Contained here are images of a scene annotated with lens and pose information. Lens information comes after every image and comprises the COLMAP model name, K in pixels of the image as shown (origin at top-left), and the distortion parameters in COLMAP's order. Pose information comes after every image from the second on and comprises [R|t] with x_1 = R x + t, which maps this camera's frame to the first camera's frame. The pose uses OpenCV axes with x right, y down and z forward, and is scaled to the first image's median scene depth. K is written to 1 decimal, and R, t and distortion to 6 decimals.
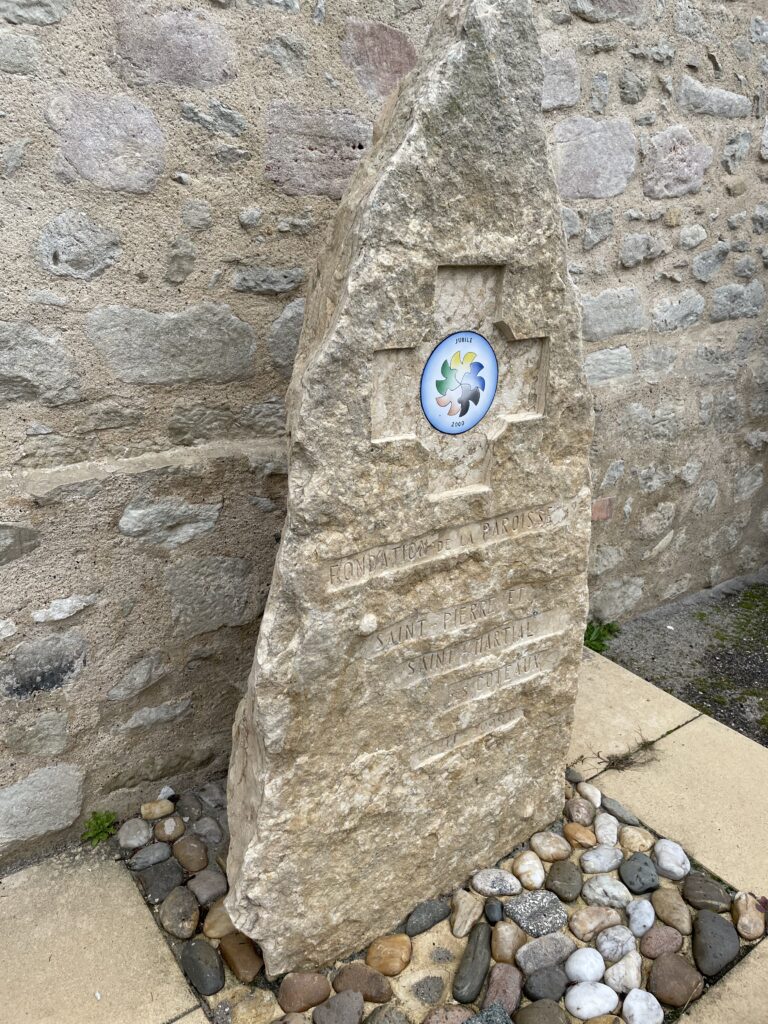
lens RADIAL K [[750.3, 0, 384.0], [0, 750.3, 512.0], [0, 0, 1]] dist [0.069513, -0.090229]
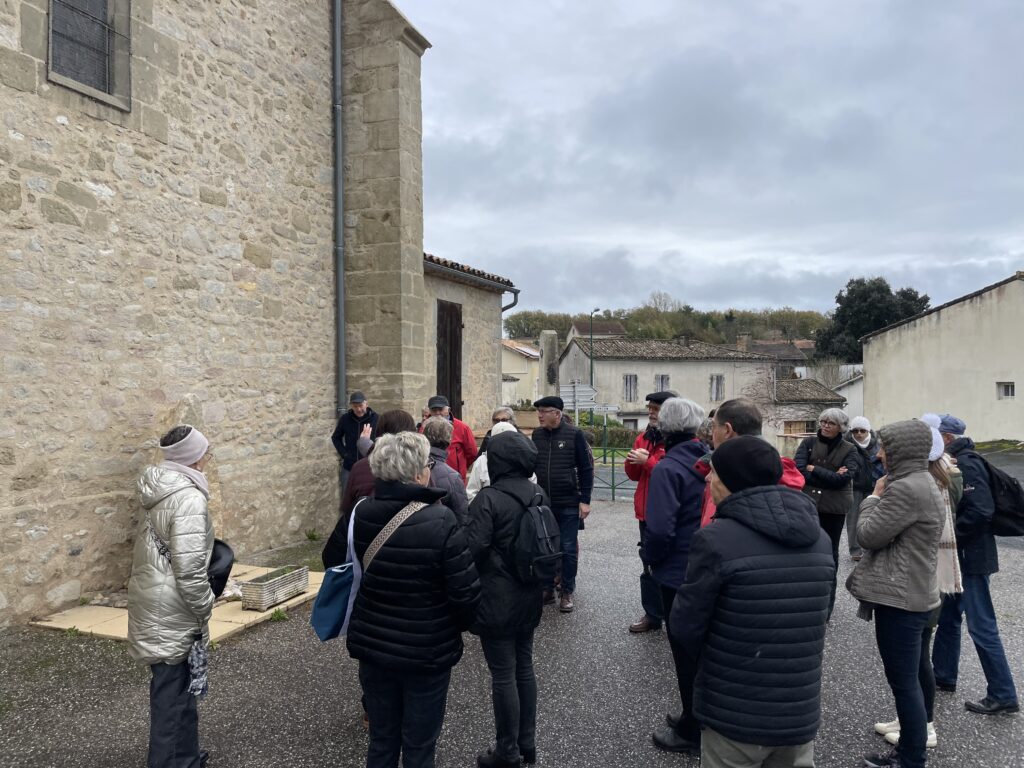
lens RADIAL K [[750.3, 0, 512.0], [0, 750.3, 384.0], [0, 0, 1]] dist [0.069513, -0.090229]
pose [[0.807521, 0.001653, 0.589837, -0.646081], [0.210214, 0.933526, -0.290411, 0.691527], [-0.551108, 0.358505, 0.753494, -2.344436]]
